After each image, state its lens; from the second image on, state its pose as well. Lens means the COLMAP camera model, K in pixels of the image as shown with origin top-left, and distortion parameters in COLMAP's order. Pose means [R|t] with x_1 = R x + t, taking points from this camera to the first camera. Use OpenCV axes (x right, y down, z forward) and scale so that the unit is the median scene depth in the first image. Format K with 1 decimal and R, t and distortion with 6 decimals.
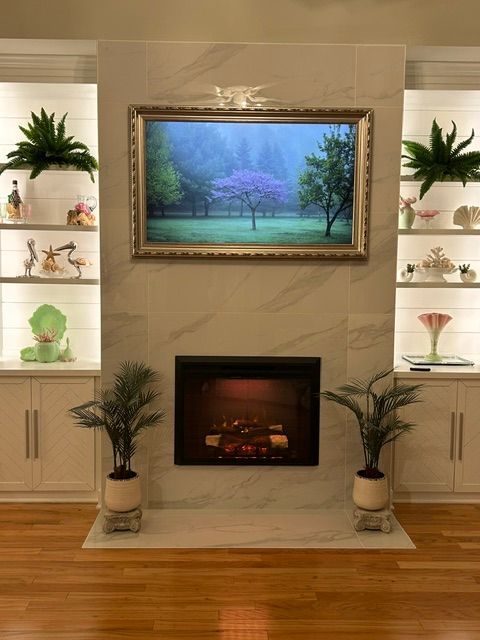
lens RADIAL K [[800.8, 0, 239.0], [0, 800.8, 321.2], [0, 0, 1]] dist [0.088230, 0.000000]
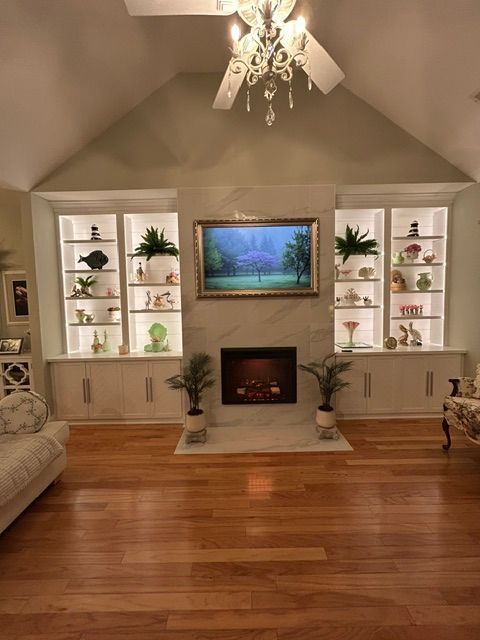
lens RADIAL K [[800.8, 0, 240.9], [0, 800.8, 318.6], [0, 0, 1]] dist [0.088230, 0.000000]
pose [[0.998474, -0.030687, -0.045918, 0.059257], [0.028700, 0.998648, -0.043336, 0.056840], [0.047186, 0.041952, 0.998005, -0.921318]]
